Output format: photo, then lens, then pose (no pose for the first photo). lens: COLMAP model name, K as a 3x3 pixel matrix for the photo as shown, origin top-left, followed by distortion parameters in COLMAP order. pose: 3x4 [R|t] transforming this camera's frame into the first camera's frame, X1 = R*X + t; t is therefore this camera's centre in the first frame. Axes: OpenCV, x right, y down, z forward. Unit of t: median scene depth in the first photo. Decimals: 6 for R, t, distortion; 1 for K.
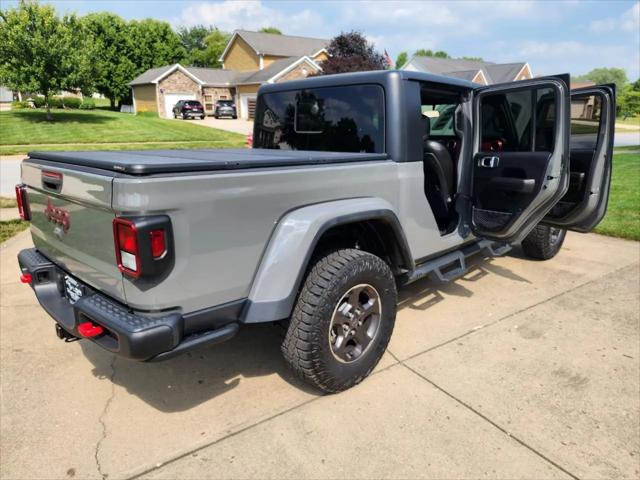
lens RADIAL K [[431.7, 0, 324.9], [0, 431.7, 247.9], [0, 0, 1]] dist [0.060017, -0.063861]
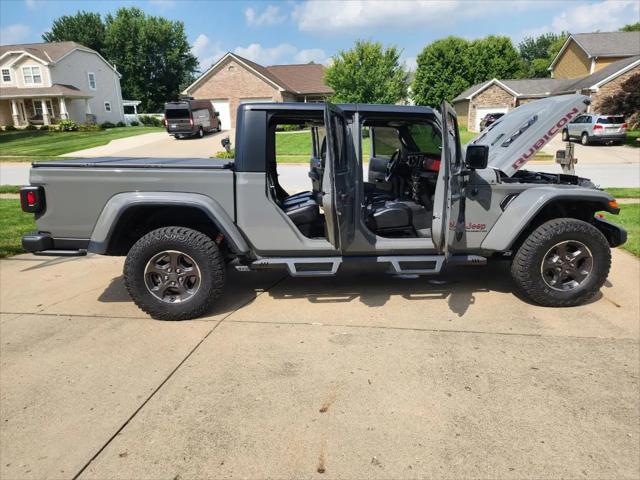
lens RADIAL K [[430.2, 0, 323.5], [0, 430.2, 244.6], [0, 0, 1]] dist [0.056297, -0.057470]
pose [[0.737706, 0.155025, -0.657082, 1.007404], [-0.176416, 0.983727, 0.034028, -0.054907], [0.651665, 0.090817, 0.753050, 0.154557]]
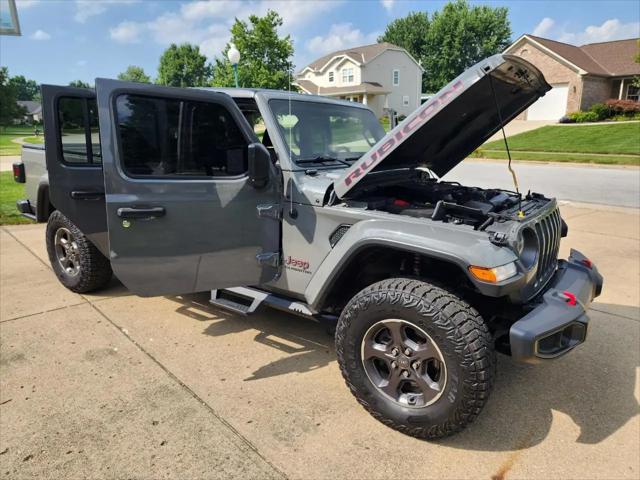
lens RADIAL K [[431.7, 0, 324.9], [0, 431.7, 247.9], [0, 0, 1]] dist [0.060017, -0.063861]
pose [[0.139991, 0.258547, -0.955801, 1.287161], [-0.277824, 0.936786, 0.212712, -0.334790], [0.950377, 0.235767, 0.202972, 1.134303]]
